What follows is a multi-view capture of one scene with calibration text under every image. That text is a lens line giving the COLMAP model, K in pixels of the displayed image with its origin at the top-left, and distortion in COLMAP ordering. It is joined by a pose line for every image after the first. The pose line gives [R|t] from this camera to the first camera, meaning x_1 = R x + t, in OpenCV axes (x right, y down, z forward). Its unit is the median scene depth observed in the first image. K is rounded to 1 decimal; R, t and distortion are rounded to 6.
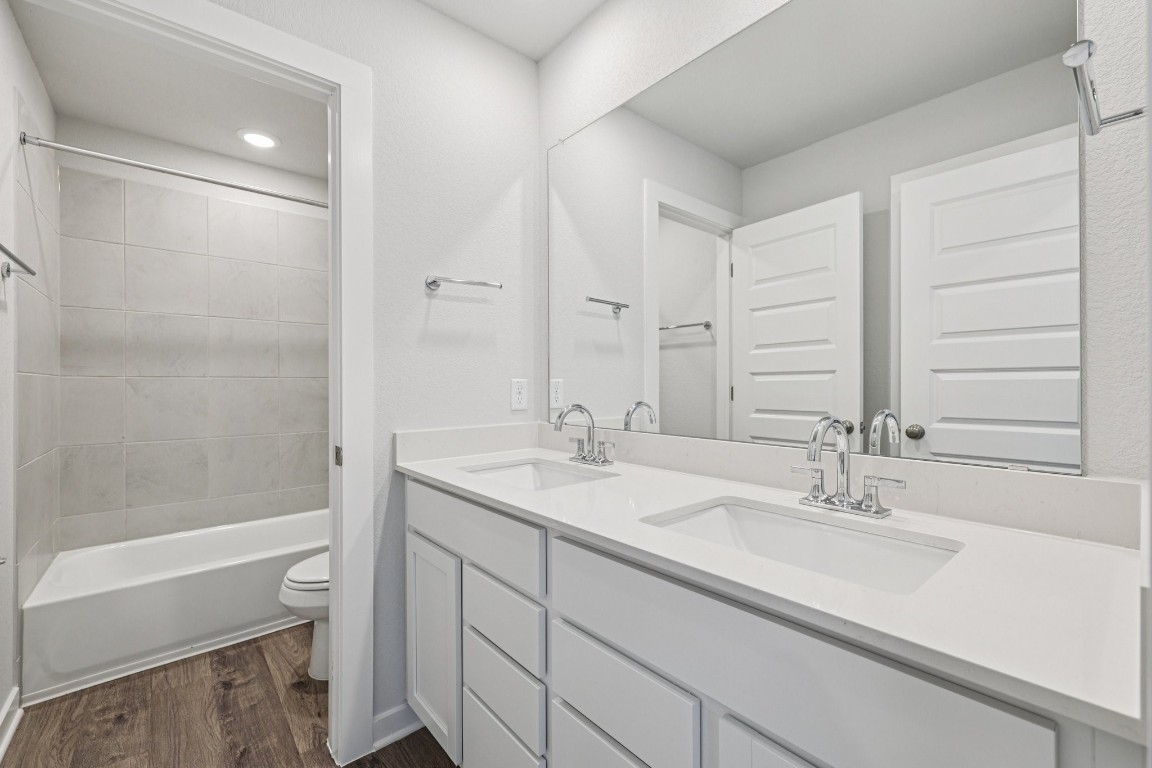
lens RADIAL K [[468.8, 0, 576.0], [0, 468.8, 384.0], [0, 0, 1]] dist [0.004832, -0.000044]
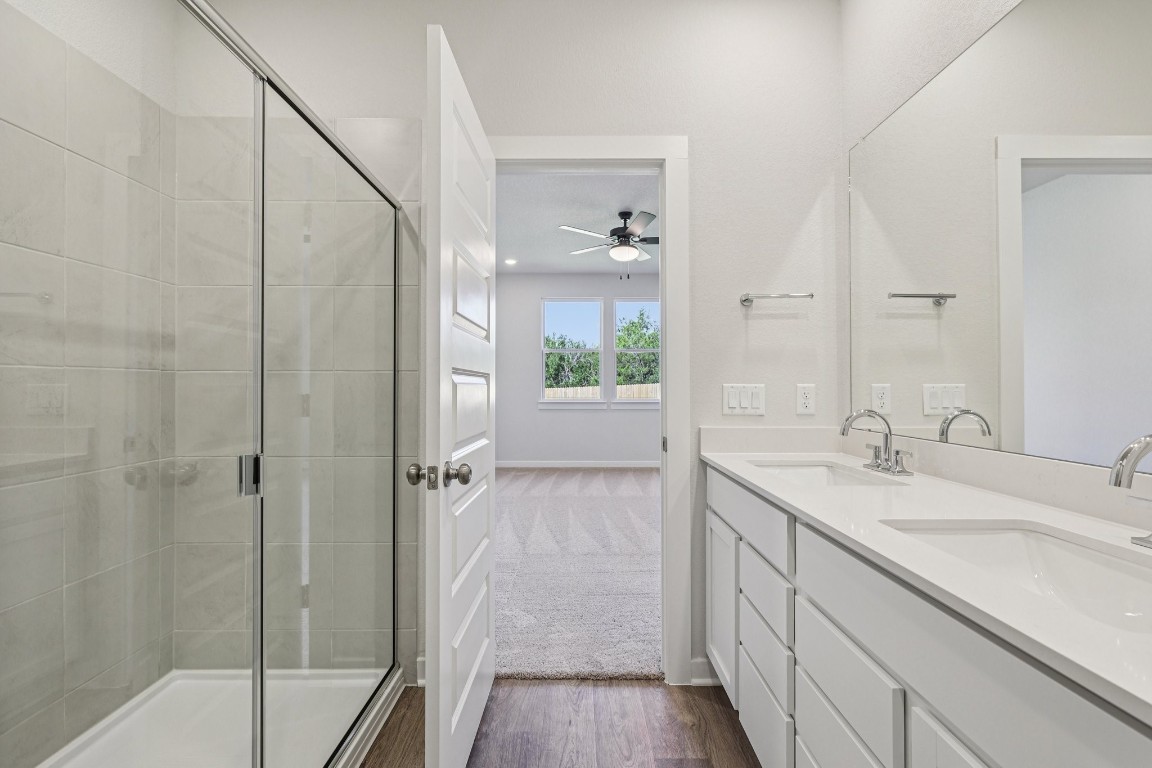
lens RADIAL K [[468.8, 0, 576.0], [0, 468.8, 384.0], [0, 0, 1]] dist [0.004832, -0.000044]
pose [[0.754739, -0.000565, -0.656025, 0.177705], [0.001194, 0.999999, 0.000513, -0.012028], [0.656025, -0.001170, 0.754739, -0.140935]]
